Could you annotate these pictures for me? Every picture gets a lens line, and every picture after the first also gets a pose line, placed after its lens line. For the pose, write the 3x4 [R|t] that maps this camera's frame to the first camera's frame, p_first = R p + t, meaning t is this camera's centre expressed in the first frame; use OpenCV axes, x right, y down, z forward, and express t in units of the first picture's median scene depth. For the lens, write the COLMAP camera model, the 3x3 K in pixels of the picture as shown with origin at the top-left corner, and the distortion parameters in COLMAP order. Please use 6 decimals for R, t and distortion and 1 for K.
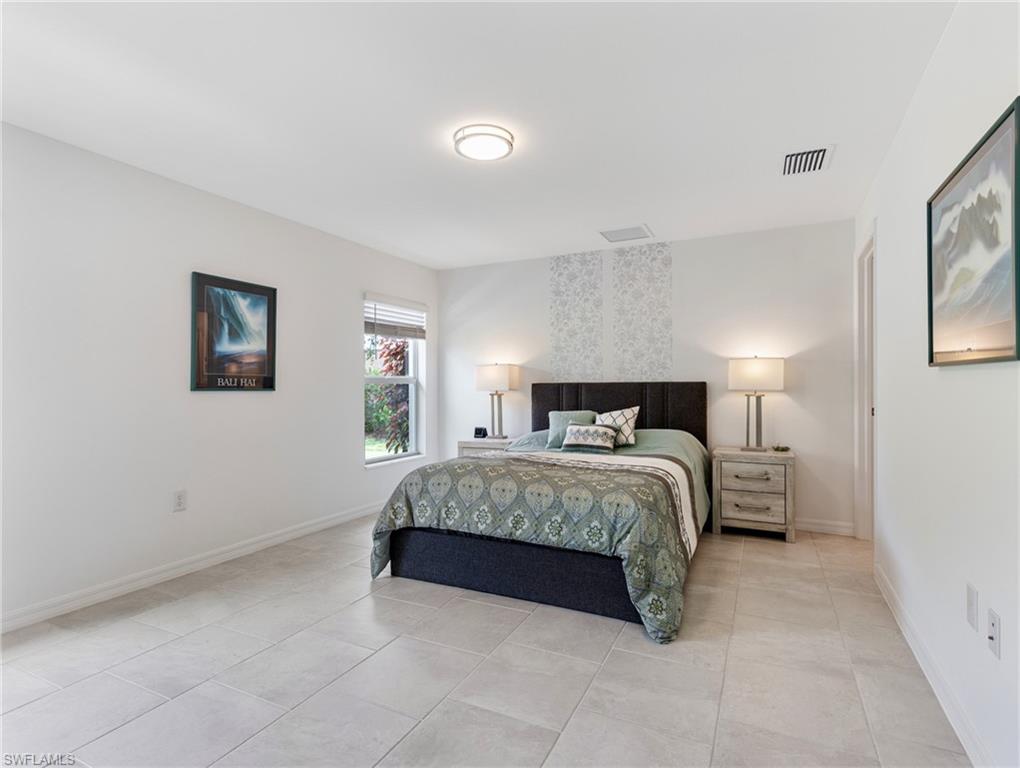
lens RADIAL K [[517.4, 0, 514.3], [0, 517.4, 384.8], [0, 0, 1]] dist [0.008798, -0.000719]
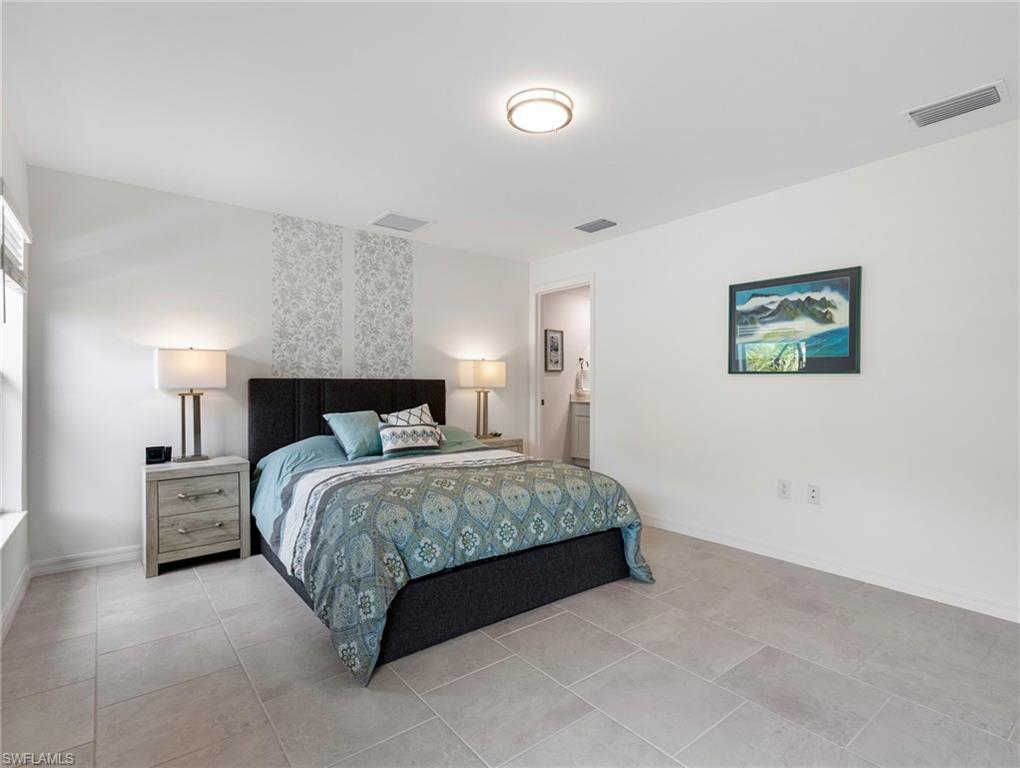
lens RADIAL K [[517.4, 0, 514.3], [0, 517.4, 384.8], [0, 0, 1]] dist [0.008798, -0.000719]
pose [[0.427856, 0.005603, 0.903830, -0.577284], [-0.007017, 0.999971, -0.002877, 0.007155], [-0.903820, -0.005111, 0.427883, 0.425489]]
